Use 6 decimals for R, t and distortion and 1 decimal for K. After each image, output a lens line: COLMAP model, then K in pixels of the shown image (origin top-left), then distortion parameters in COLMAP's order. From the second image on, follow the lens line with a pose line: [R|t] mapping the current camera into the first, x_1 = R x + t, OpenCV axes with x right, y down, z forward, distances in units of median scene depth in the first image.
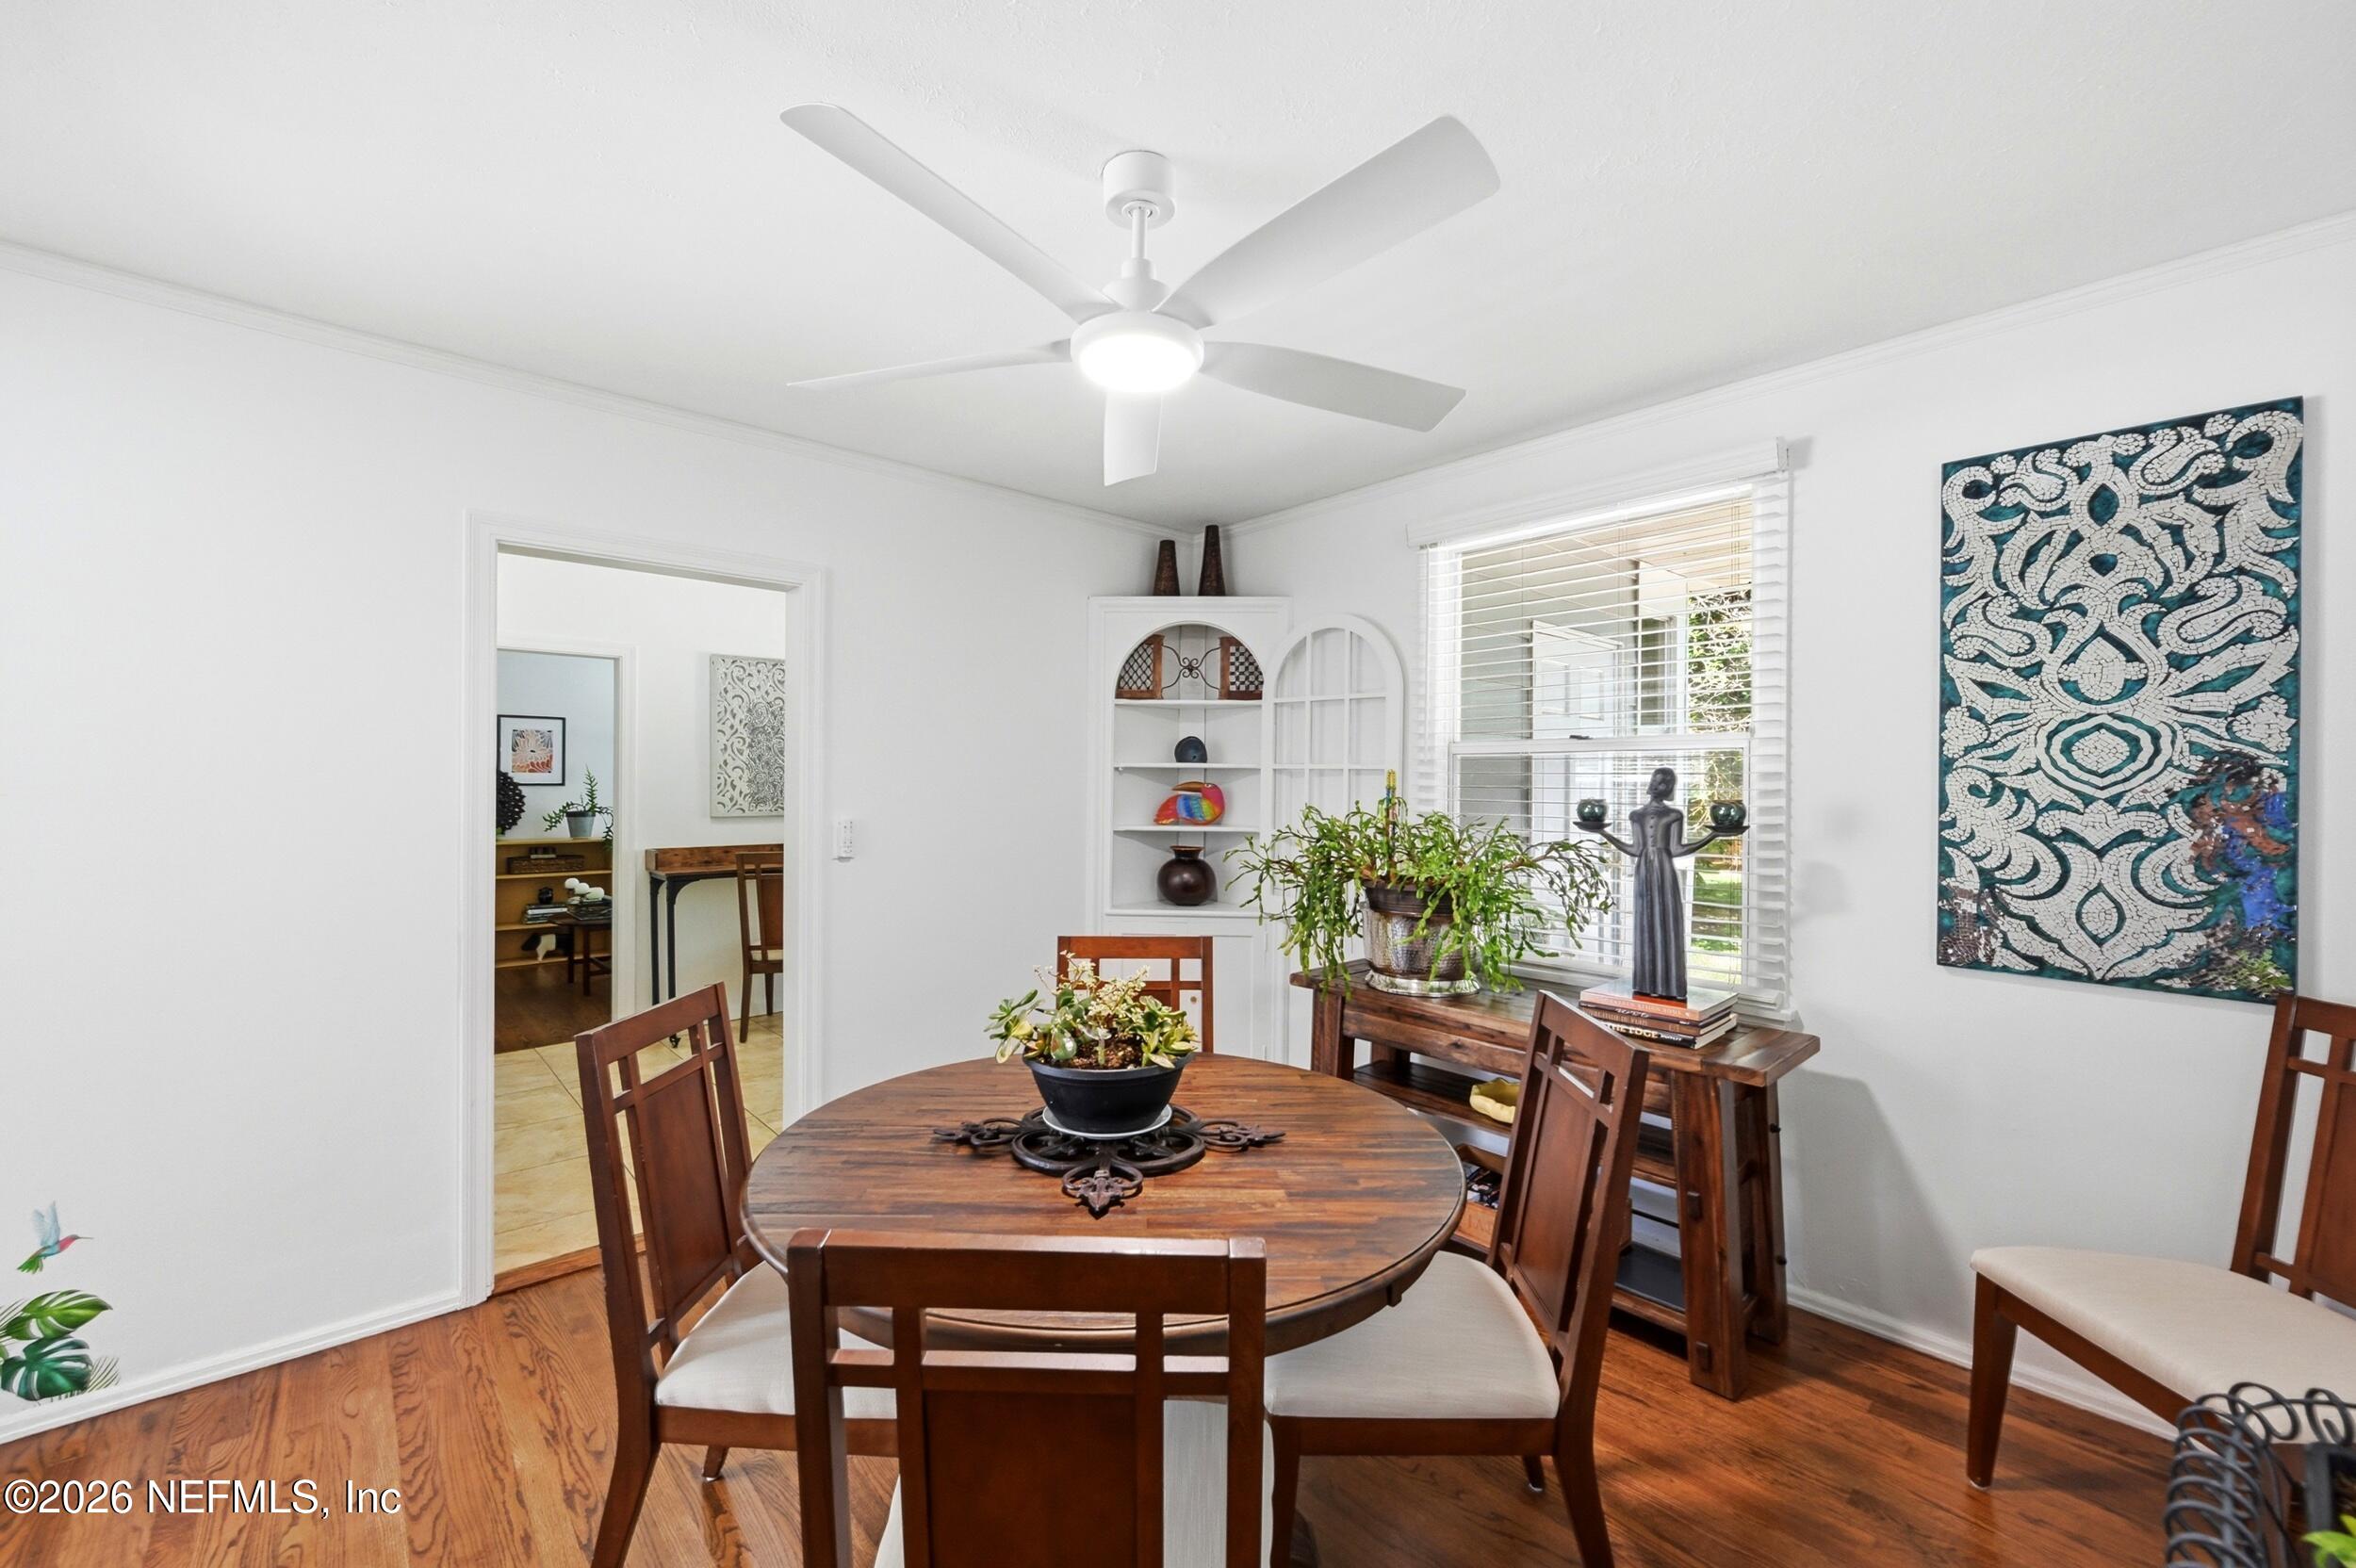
lens RADIAL K [[957.5, 0, 1184.2], [0, 957.5, 781.0], [0, 0, 1]] dist [0.004204, 0.000038]
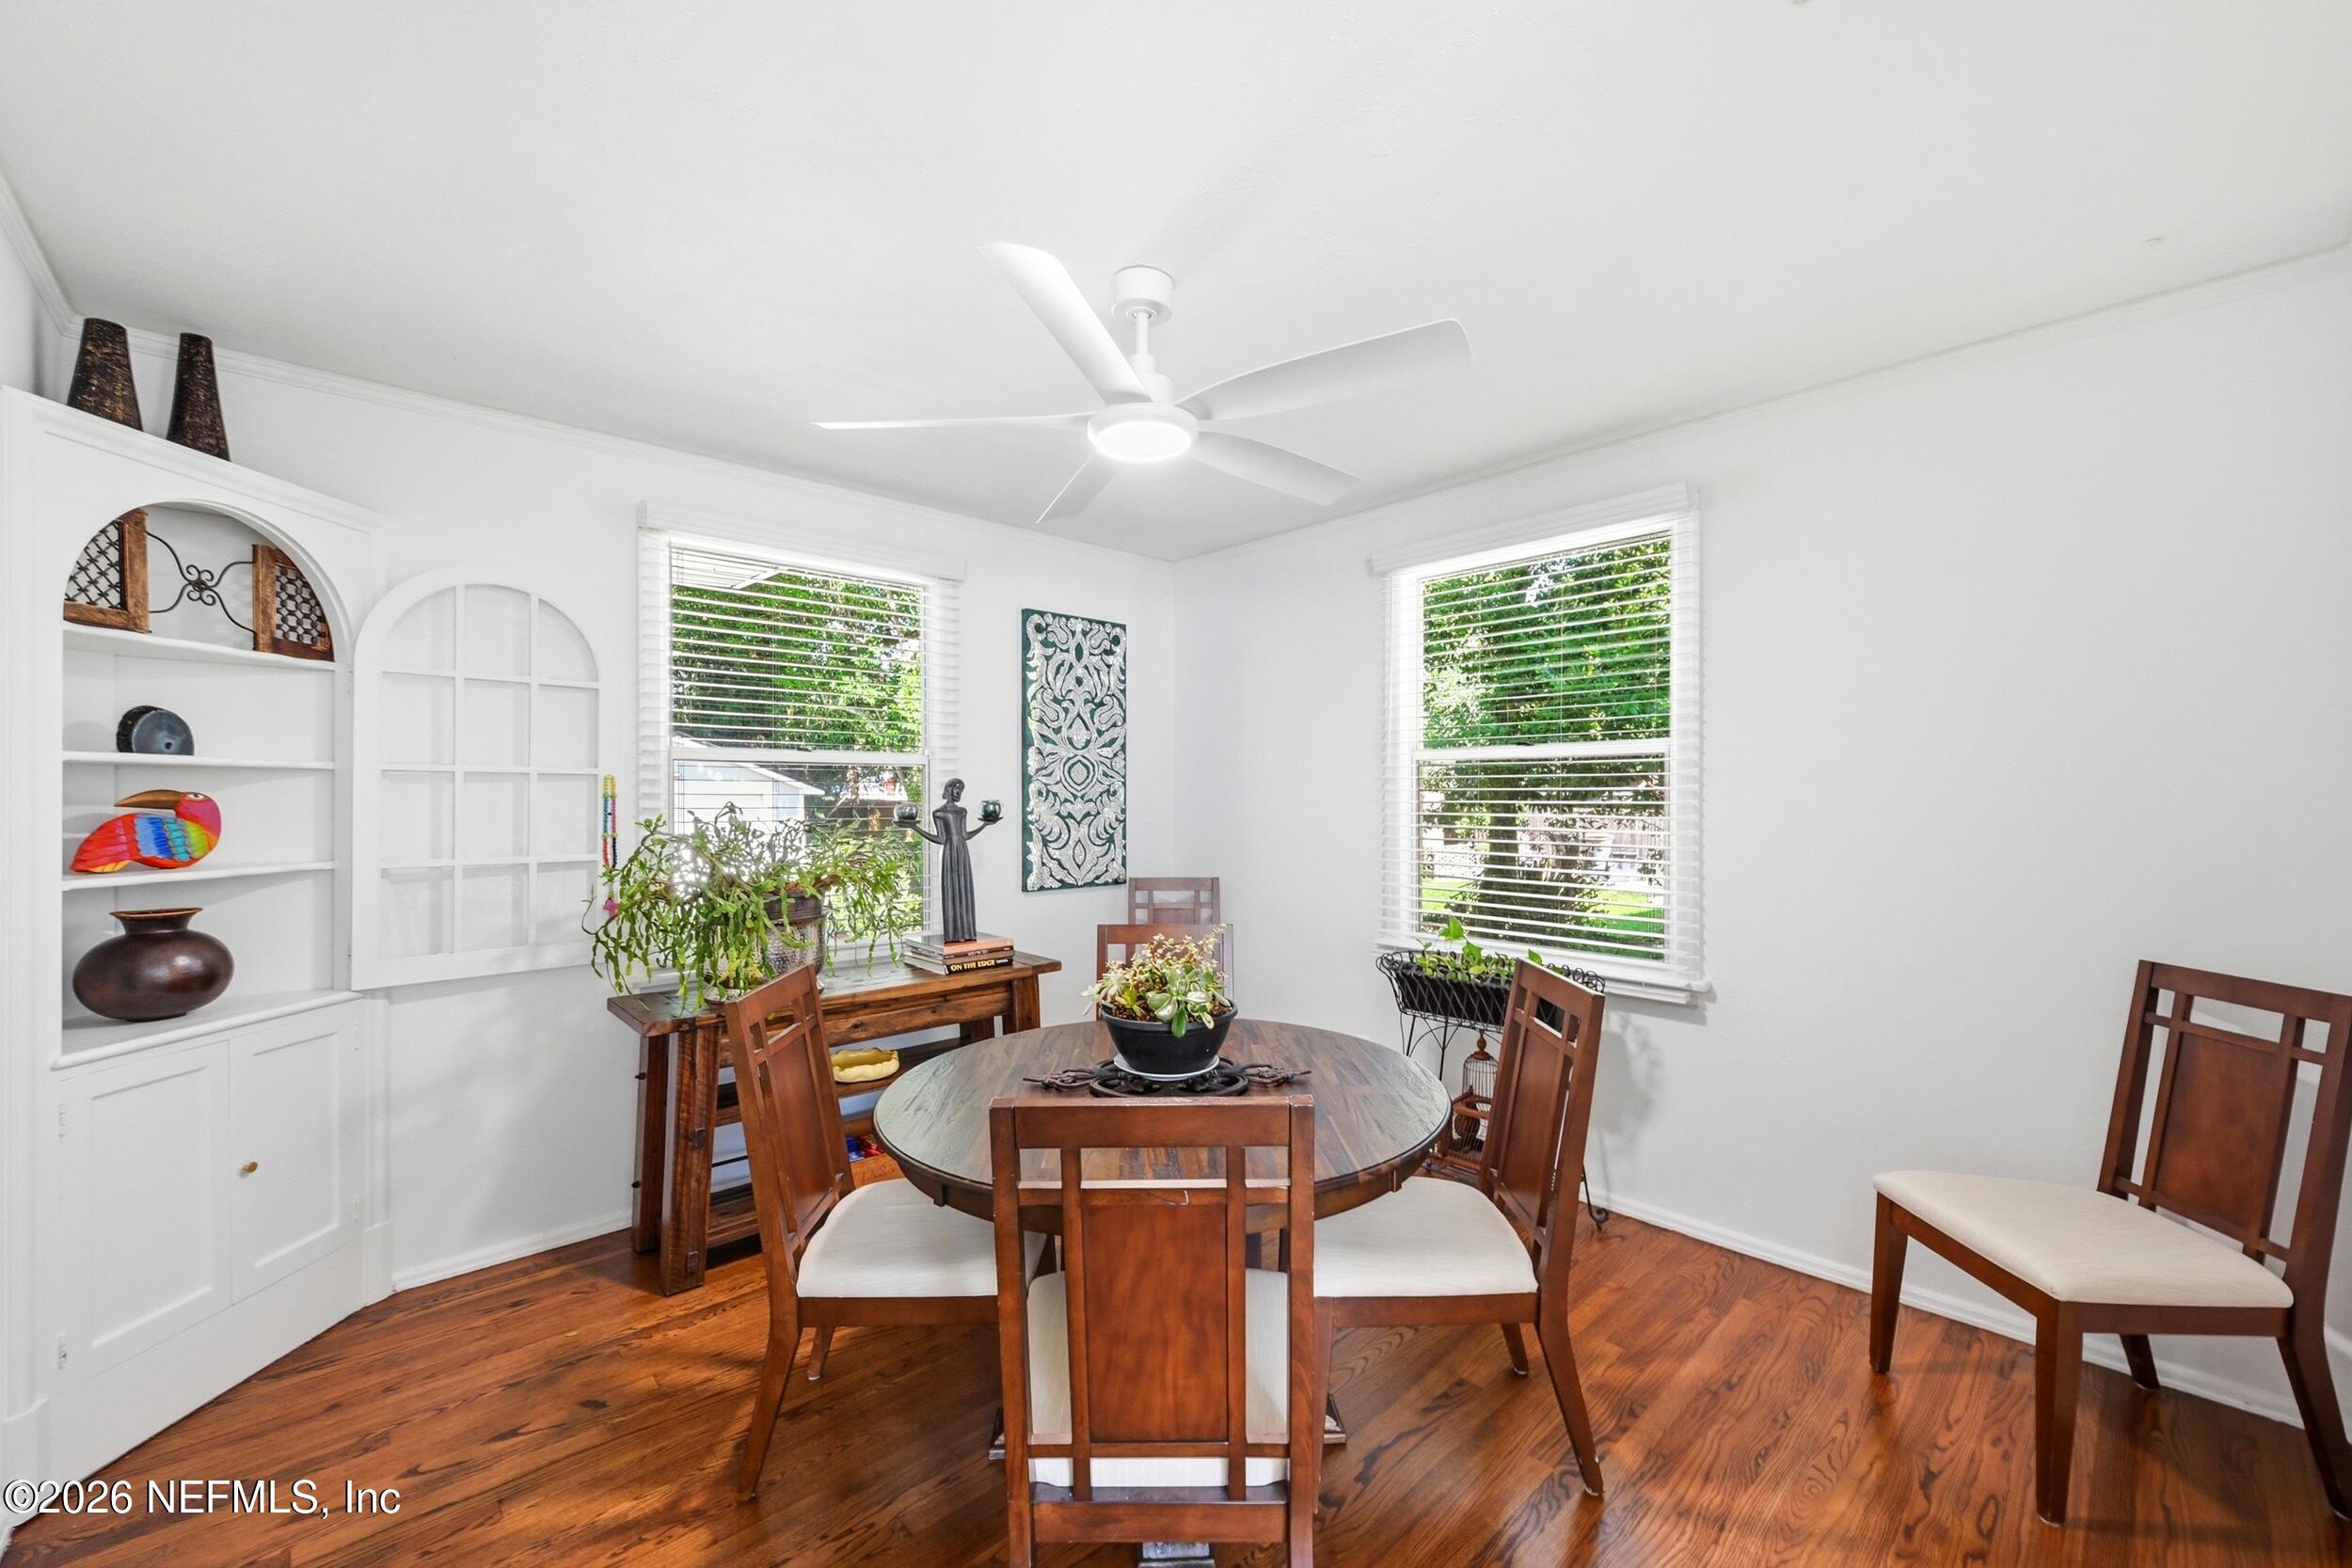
lens RADIAL K [[955.8, 0, 1182.5], [0, 955.8, 791.7], [0, 0, 1]] dist [0.004204, 0.000038]
pose [[-0.030718, -0.001628, 0.999527, -1.022814], [0.002353, 0.999996, 0.001701, 0.004640], [-0.999525, 0.002405, -0.030714, 0.806520]]
